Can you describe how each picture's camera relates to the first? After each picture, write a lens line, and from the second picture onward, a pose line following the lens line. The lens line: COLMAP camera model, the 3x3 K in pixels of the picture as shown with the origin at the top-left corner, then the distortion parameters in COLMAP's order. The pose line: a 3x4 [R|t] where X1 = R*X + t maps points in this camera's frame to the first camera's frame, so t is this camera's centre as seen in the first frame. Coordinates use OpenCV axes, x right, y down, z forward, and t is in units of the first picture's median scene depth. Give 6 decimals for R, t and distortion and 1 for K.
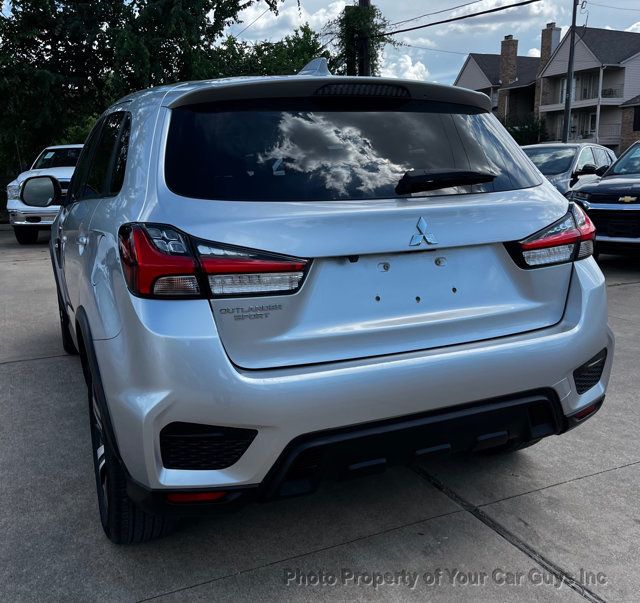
lens RADIAL K [[649.0, 0, 321.3], [0, 649.0, 306.4], [0, 0, 1]] dist [0.026034, 0.000000]
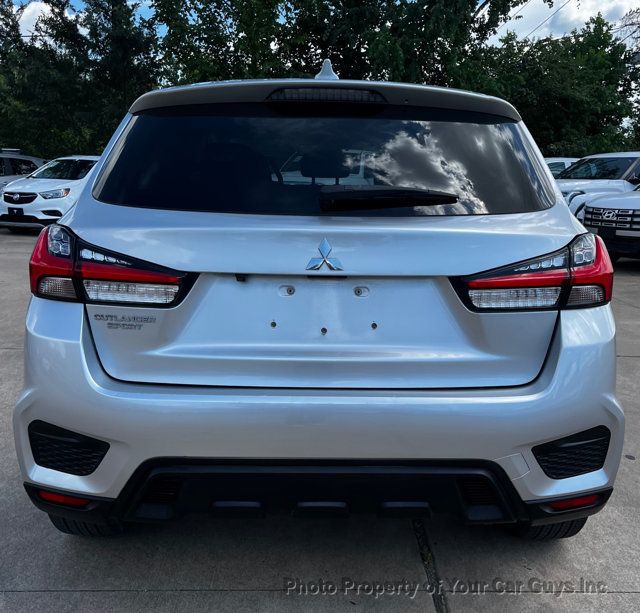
lens RADIAL K [[697.8, 0, 336.2], [0, 697.8, 311.7], [0, 0, 1]] dist [0.027032, 0.000000]
pose [[0.921174, 0.112291, -0.372597, 0.456247], [-0.118348, 0.992950, 0.006655, -0.040337], [0.370718, 0.037966, 0.927969, 0.118016]]
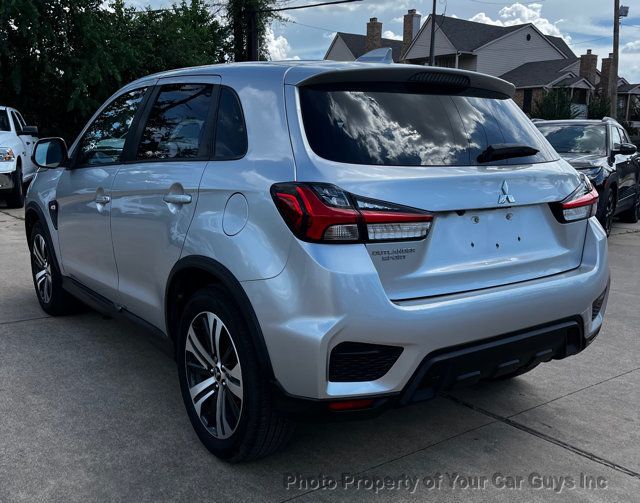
lens RADIAL K [[650.3, 0, 326.4], [0, 650.3, 272.7], [0, 0, 1]] dist [0.018232, 0.000000]
pose [[0.977312, -0.011062, 0.211514, -0.400100], [0.012822, 0.999894, -0.006955, 0.041196], [-0.211415, 0.009509, 0.977350, -0.156514]]
